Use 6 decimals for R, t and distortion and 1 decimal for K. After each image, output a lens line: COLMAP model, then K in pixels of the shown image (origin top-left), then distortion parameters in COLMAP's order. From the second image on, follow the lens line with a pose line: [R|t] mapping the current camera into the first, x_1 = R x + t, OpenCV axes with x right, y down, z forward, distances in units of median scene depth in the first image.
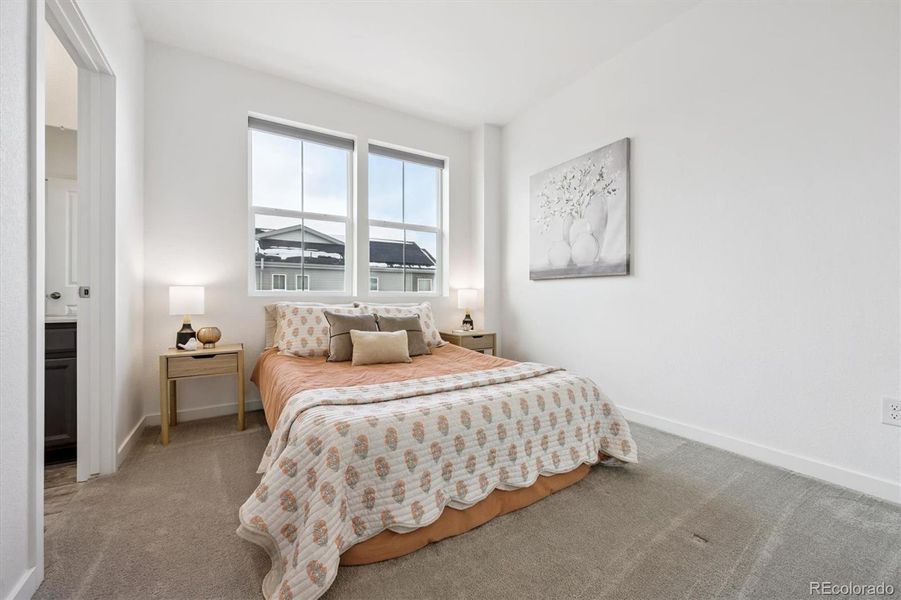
lens RADIAL K [[350.5, 0, 447.6], [0, 350.5, 299.8], [0, 0, 1]] dist [0.001689, 0.000401]
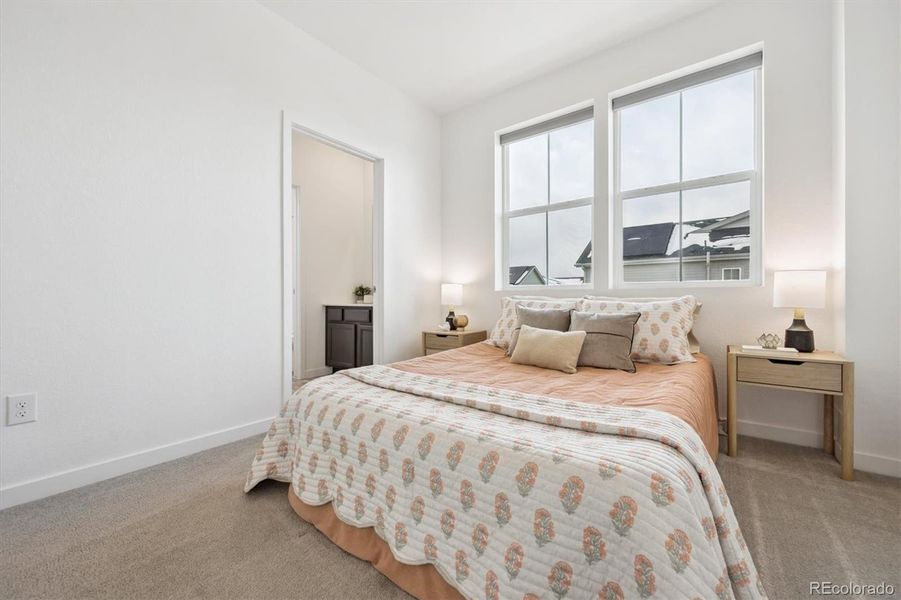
lens RADIAL K [[350.5, 0, 448.7], [0, 350.5, 296.7], [0, 0, 1]] dist [0.001689, 0.000401]
pose [[0.378618, -0.004562, -0.925542, 0.378590], [-0.001025, 0.999985, -0.005348, 0.012984], [0.925552, 0.002973, 0.378608, 0.354680]]
